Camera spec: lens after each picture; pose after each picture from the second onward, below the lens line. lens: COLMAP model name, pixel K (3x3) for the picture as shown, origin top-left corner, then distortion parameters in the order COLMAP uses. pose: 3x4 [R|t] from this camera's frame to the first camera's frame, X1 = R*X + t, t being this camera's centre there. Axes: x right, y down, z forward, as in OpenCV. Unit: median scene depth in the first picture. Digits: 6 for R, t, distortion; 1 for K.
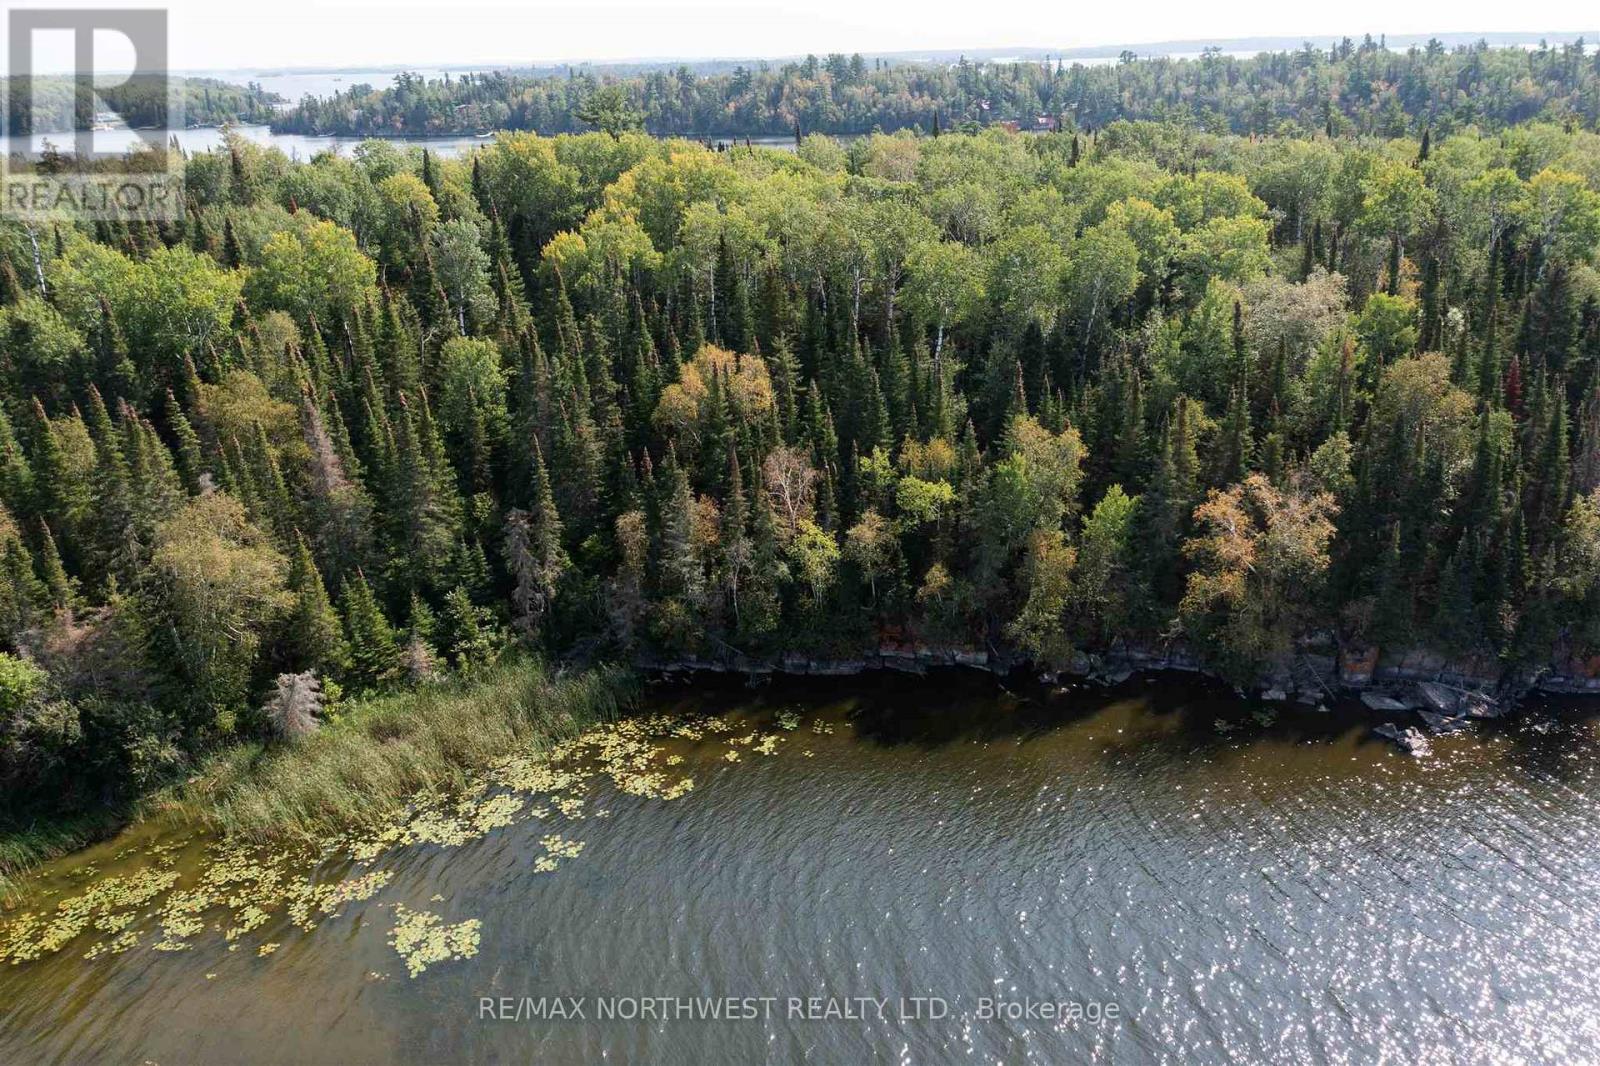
lens RADIAL K [[1272.5, 0, 800.0], [0, 1272.5, 533.0], [0, 0, 1]] dist [-0.001728, 0.001504]
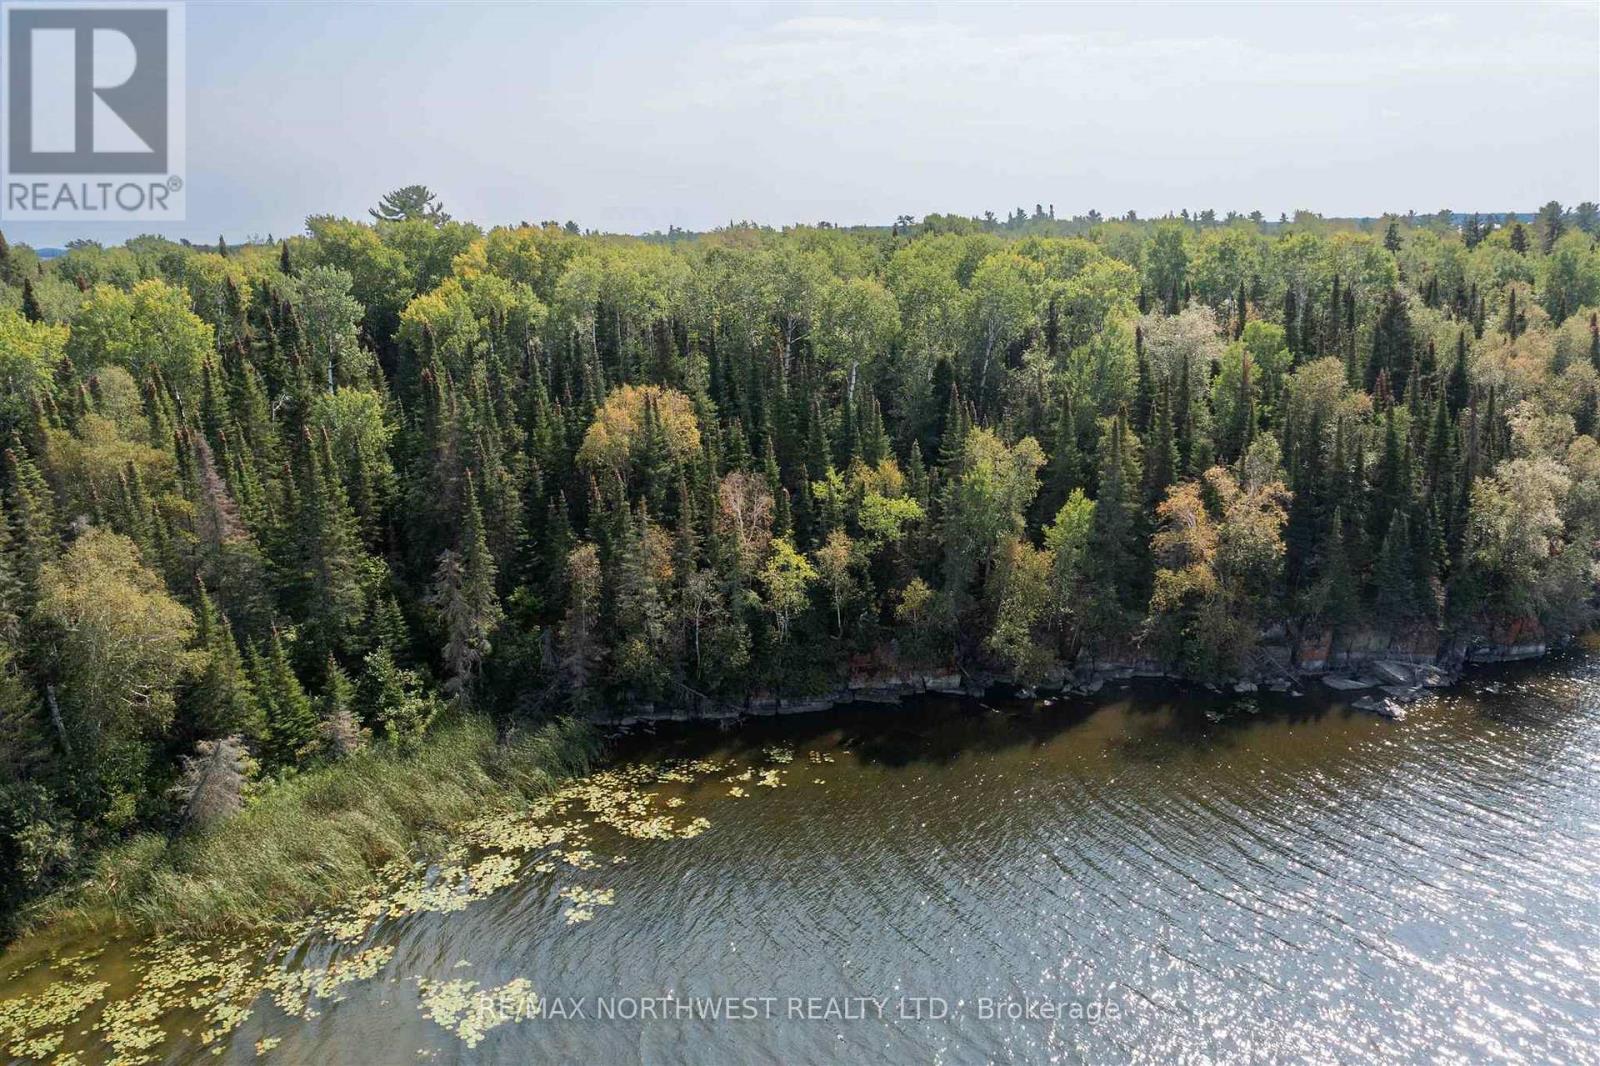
lens RADIAL K [[1272.5, 0, 800.0], [0, 1272.5, 533.0], [0, 0, 1]] dist [-0.001728, 0.001504]
pose [[0.971380, -0.051086, 0.231974, -0.199576], [0.082073, 0.988635, -0.125957, 0.105472], [-0.222903, 0.141391, 0.964533, 0.090550]]
